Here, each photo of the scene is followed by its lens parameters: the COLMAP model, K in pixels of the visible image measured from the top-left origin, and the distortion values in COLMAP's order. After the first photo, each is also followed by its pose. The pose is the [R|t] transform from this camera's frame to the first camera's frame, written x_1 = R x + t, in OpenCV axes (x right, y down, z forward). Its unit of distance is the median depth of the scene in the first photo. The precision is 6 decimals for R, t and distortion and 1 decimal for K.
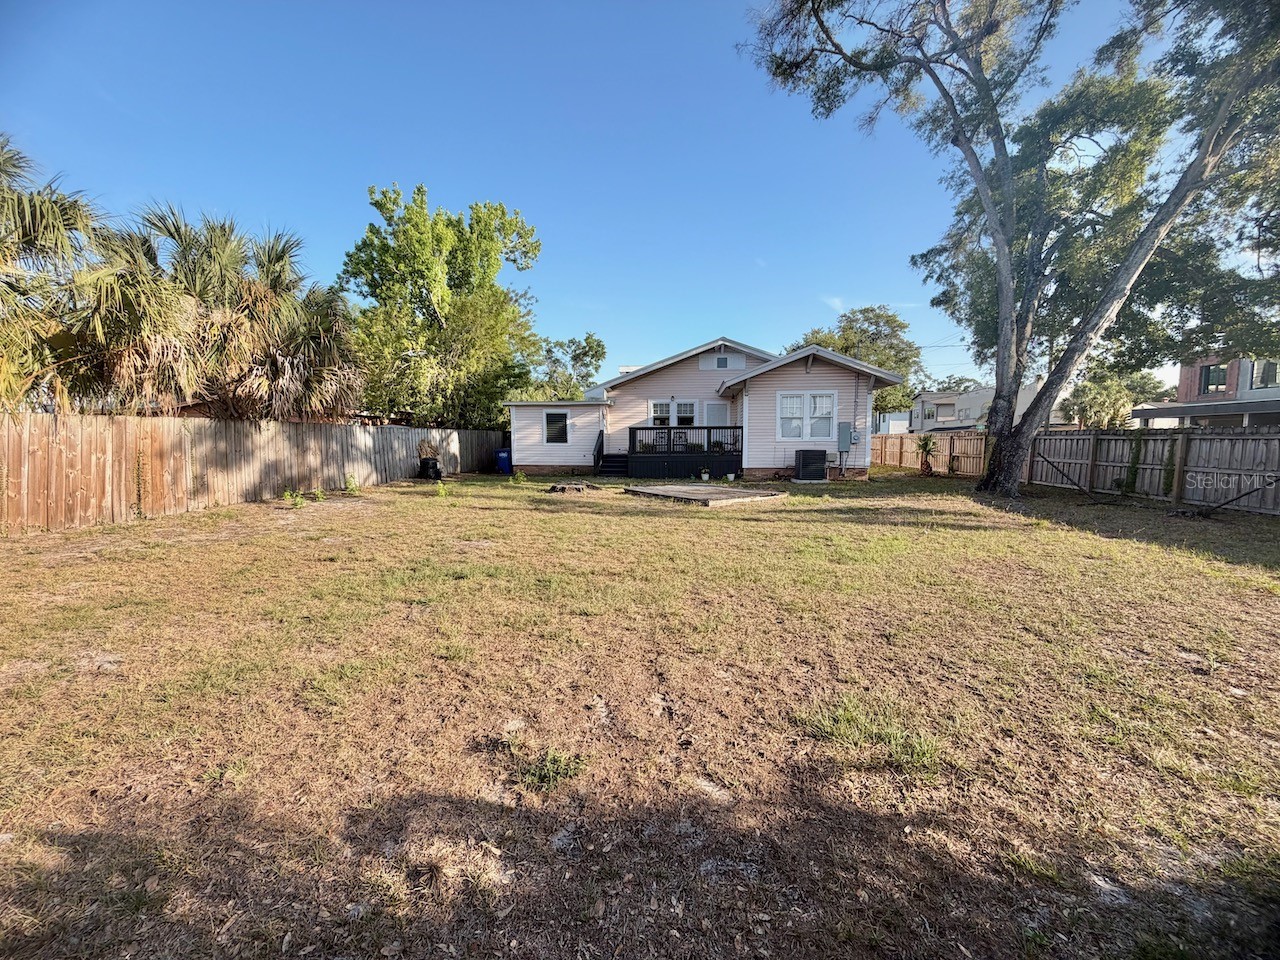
lens RADIAL K [[513.0, 0, 640.0], [0, 513.0, 480.0], [0, 0, 1]] dist [0.015564, 0.000005]
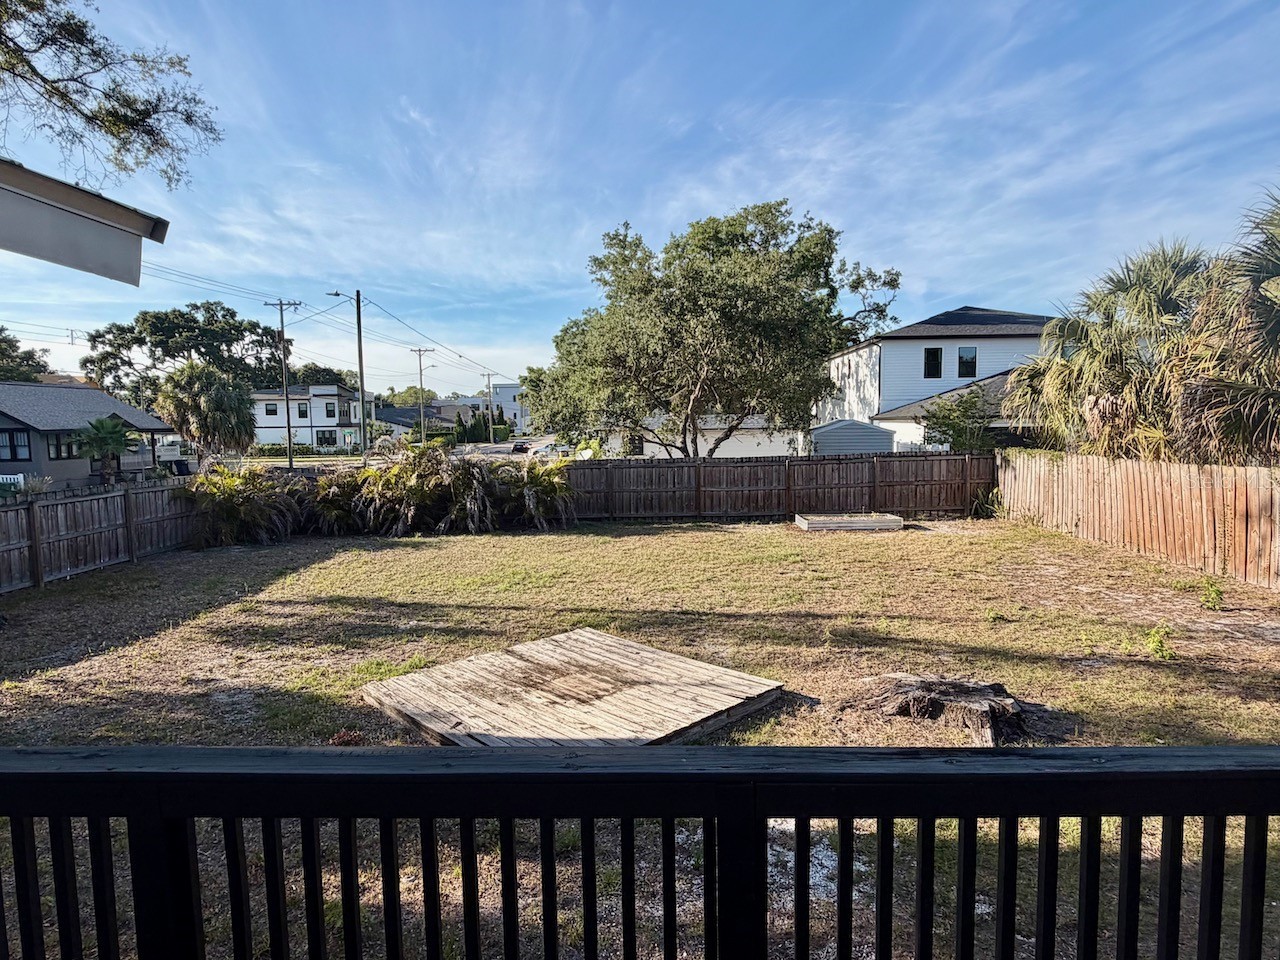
lens RADIAL K [[762.4, 0, 632.8], [0, 762.4, 486.4], [0, 0, 1]] dist [0.003113, 0.000496]
pose [[-0.998936, 0.024422, -0.039108, 0.095971], [0.017609, 0.985979, 0.165938, -0.232728], [0.042612, 0.165073, -0.985360, 1.621962]]
